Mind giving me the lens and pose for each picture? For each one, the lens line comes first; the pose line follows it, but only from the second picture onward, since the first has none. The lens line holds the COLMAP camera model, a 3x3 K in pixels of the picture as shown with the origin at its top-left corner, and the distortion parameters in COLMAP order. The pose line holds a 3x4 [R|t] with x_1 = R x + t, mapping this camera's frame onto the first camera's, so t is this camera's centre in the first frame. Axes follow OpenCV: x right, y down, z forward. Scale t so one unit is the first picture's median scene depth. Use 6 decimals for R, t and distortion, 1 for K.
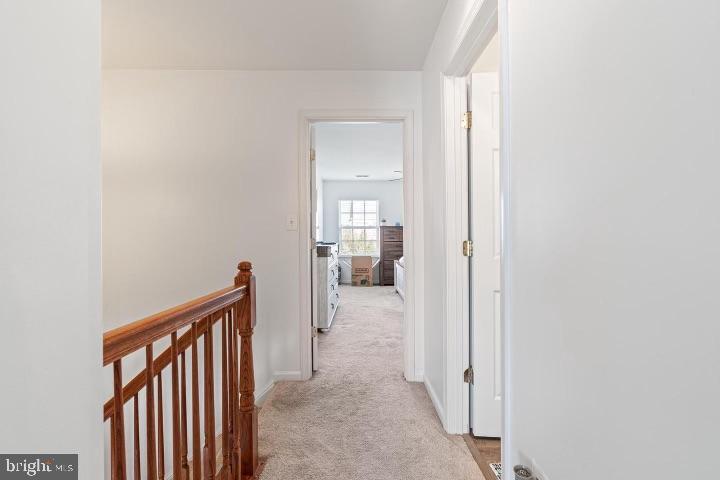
lens RADIAL K [[326.7, 0, 360.5], [0, 326.7, 239.6], [0, 0, 1]] dist [-0.004033, 0.000563]
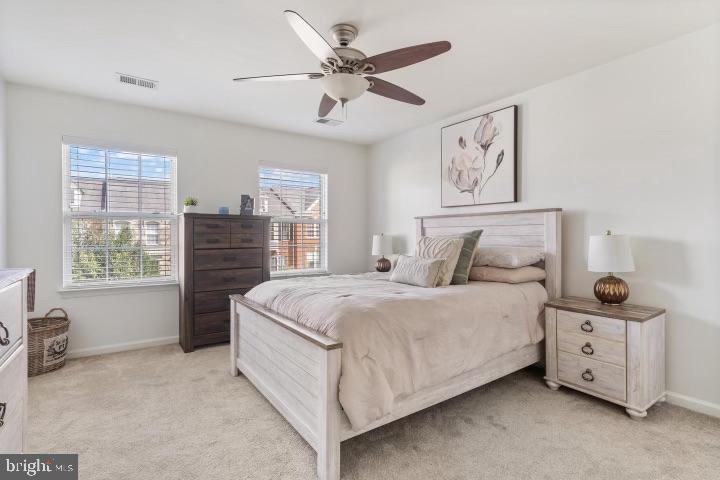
lens RADIAL K [[353.6, 0, 360.1], [0, 353.6, 234.7], [0, 0, 1]] dist [0.017443, 0.000116]
pose [[0.826081, 0.002757, 0.563544, -0.013443], [-0.000123, 0.999989, -0.004712, -0.011382], [-0.563551, 0.003823, 0.826072, 0.487489]]
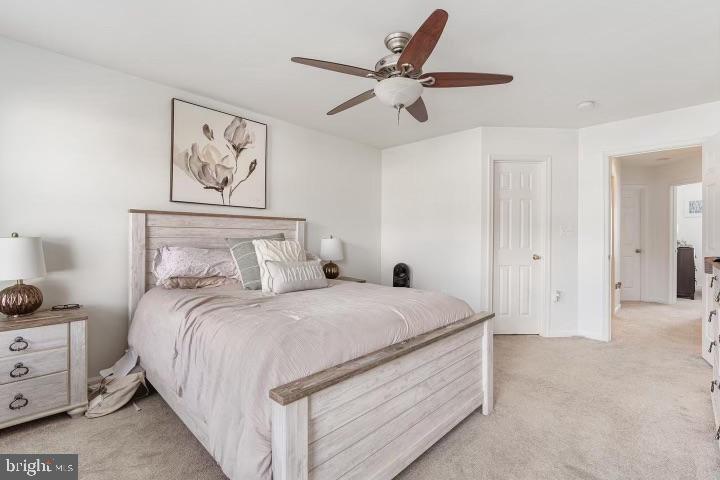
lens RADIAL K [[326.7, 0, 359.3], [0, 326.7, 237.8], [0, 0, 1]] dist [-0.004033, 0.000563]
pose [[-0.699961, -0.004381, 0.714167, -0.038356], [-0.005211, 0.999986, 0.001027, -0.015339], [-0.714162, -0.003002, -0.699974, 1.138172]]
